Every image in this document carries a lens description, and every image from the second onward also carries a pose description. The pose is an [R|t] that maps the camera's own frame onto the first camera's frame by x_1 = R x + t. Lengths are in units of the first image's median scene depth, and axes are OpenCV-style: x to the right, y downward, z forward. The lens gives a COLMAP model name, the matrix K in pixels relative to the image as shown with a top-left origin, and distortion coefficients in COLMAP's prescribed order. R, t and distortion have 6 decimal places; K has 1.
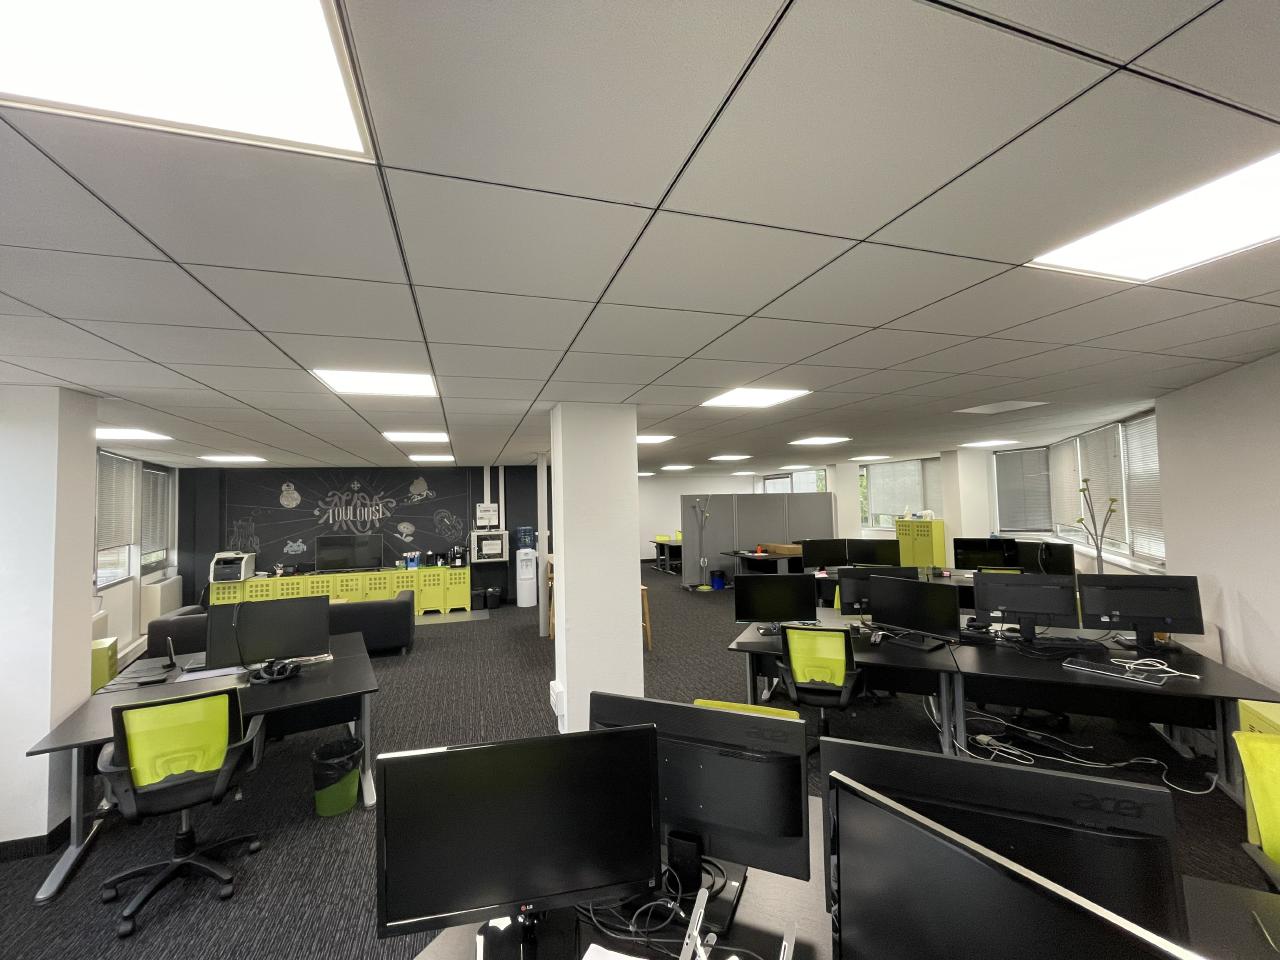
lens RADIAL K [[517.6, 0, 640.0], [0, 517.6, 480.0], [0, 0, 1]] dist [-0.002103, -0.000191]
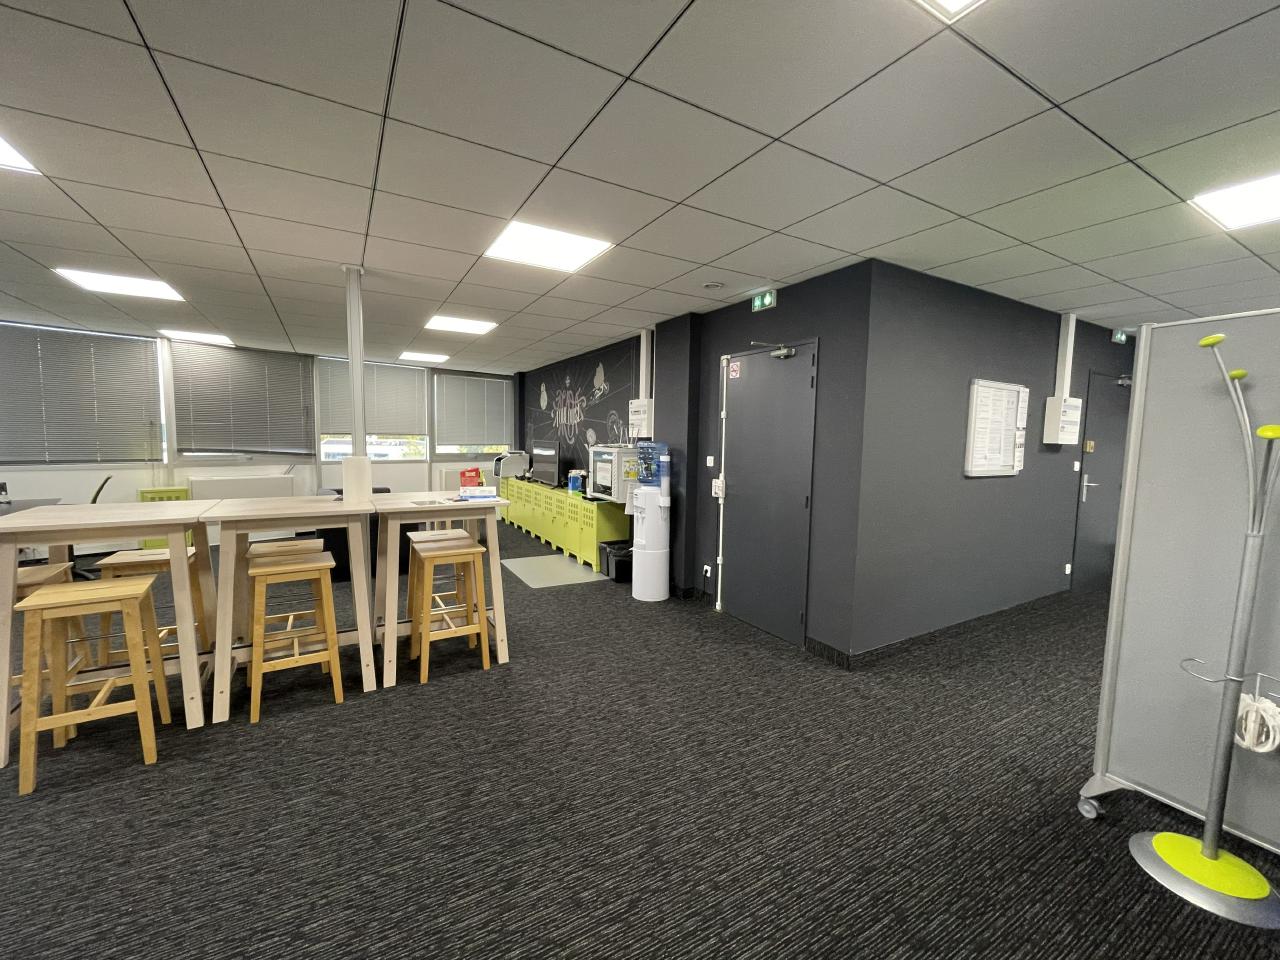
lens RADIAL K [[517.6, 0, 640.0], [0, 517.6, 480.0], [0, 0, 1]] dist [-0.002103, -0.000191]
pose [[0.214702, 0.111525, -0.970291, 0.277485], [0.022043, 0.992653, 0.118973, 0.069254], [0.976431, -0.046932, 0.210666, 0.919818]]
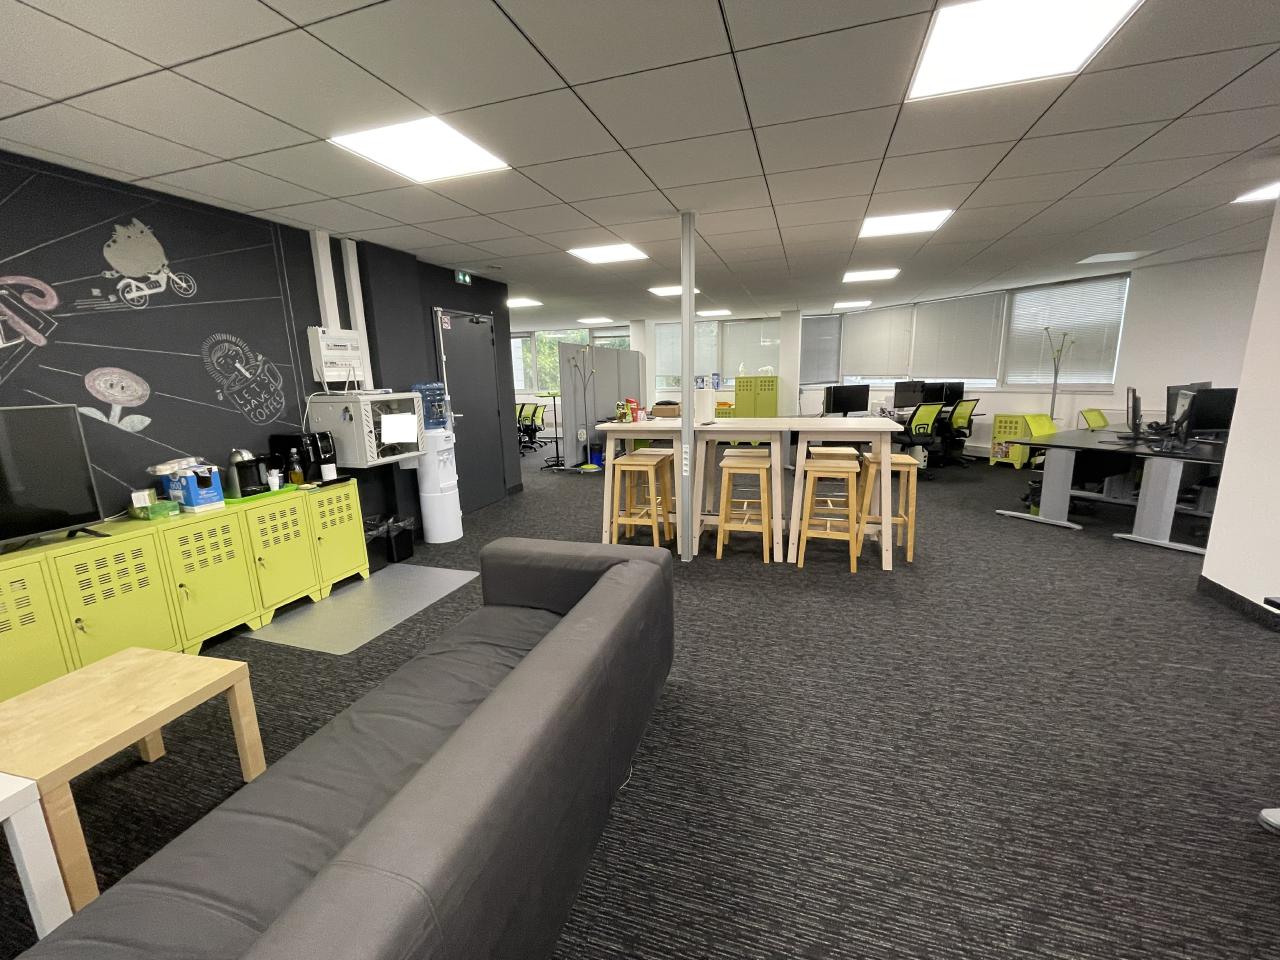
lens RADIAL K [[517.6, 0, 640.0], [0, 517.6, 480.0], [0, 0, 1]] dist [-0.002103, -0.000191]
pose [[0.588269, -0.152759, 0.794106, -0.526928], [-0.023647, 0.978326, 0.205714, 0.077040], [-0.808319, -0.139793, 0.571907, 0.572537]]
